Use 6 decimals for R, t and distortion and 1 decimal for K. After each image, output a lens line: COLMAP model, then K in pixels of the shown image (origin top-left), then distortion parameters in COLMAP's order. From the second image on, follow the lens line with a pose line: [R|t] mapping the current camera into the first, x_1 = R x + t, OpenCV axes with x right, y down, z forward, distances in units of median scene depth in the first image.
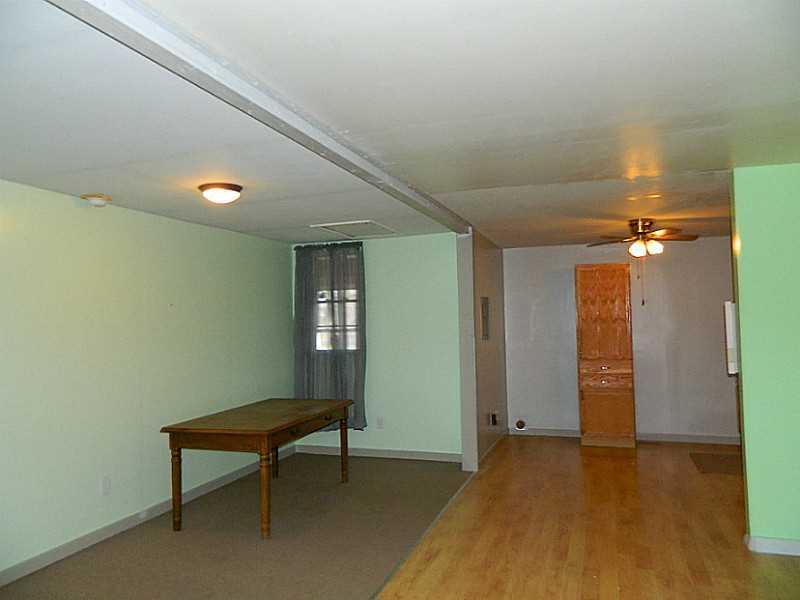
lens RADIAL K [[589.7, 0, 403.8], [0, 589.7, 297.2], [0, 0, 1]] dist [-0.004414, 0.005498]
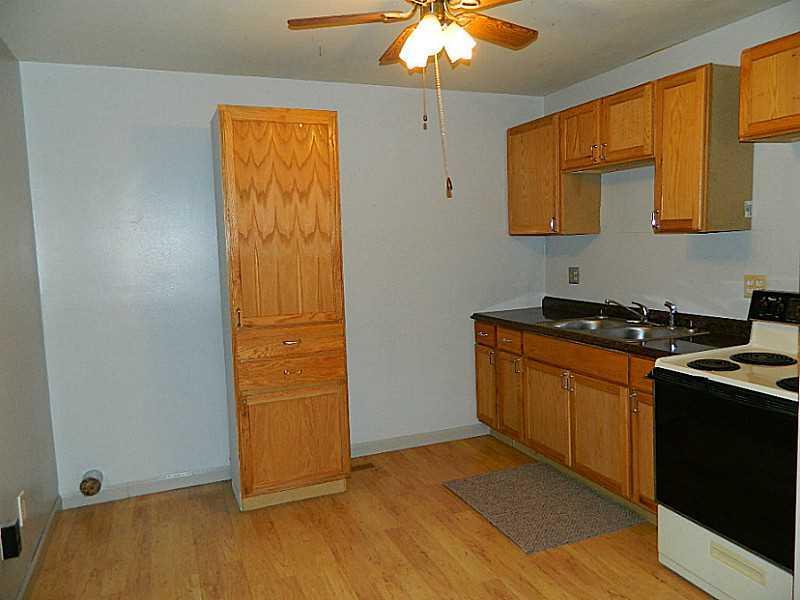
lens RADIAL K [[589.7, 0, 401.9], [0, 589.7, 294.7], [0, 0, 1]] dist [-0.004414, 0.005498]
pose [[0.755705, -0.068073, 0.651365, 0.128213], [-0.009674, 0.993315, 0.115033, 0.034708], [-0.654841, -0.093232, 0.749994, 0.699529]]
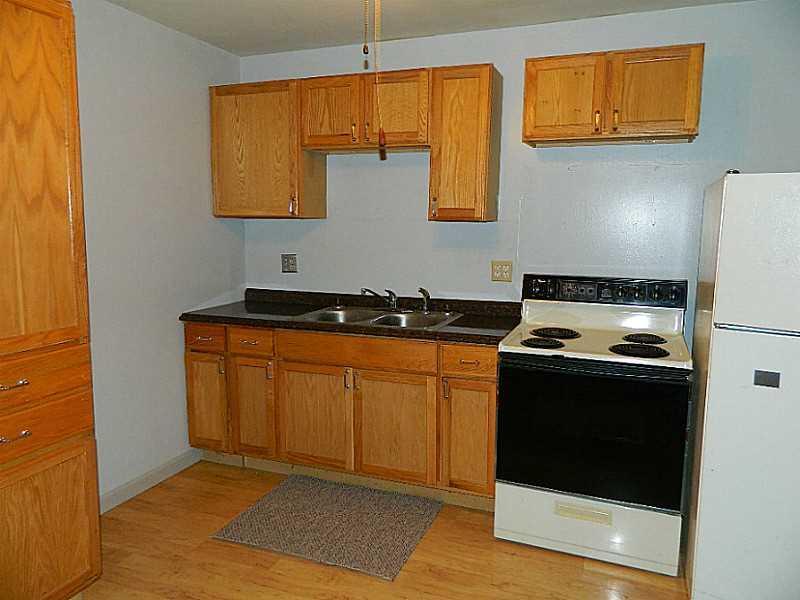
lens RADIAL K [[589.7, 0, 398.4], [0, 589.7, 294.2], [0, 0, 1]] dist [-0.004414, 0.005498]
pose [[0.042573, -0.103645, 0.993703, 0.107517], [-0.054173, 0.992902, 0.105883, 0.049280], [-0.997624, -0.058340, 0.036656, 0.950413]]
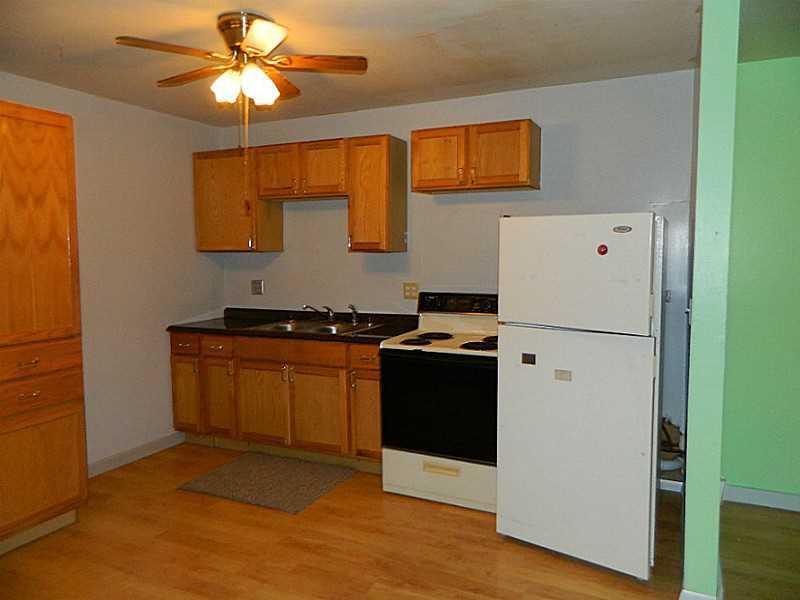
lens RADIAL K [[589.7, 0, 399.5], [0, 589.7, 294.6], [0, 0, 1]] dist [-0.004414, 0.005498]
pose [[0.115593, -0.055425, 0.991749, -0.037182], [-0.038911, 0.997423, 0.060277, 0.044075], [-0.992534, -0.045557, 0.113139, 0.808713]]
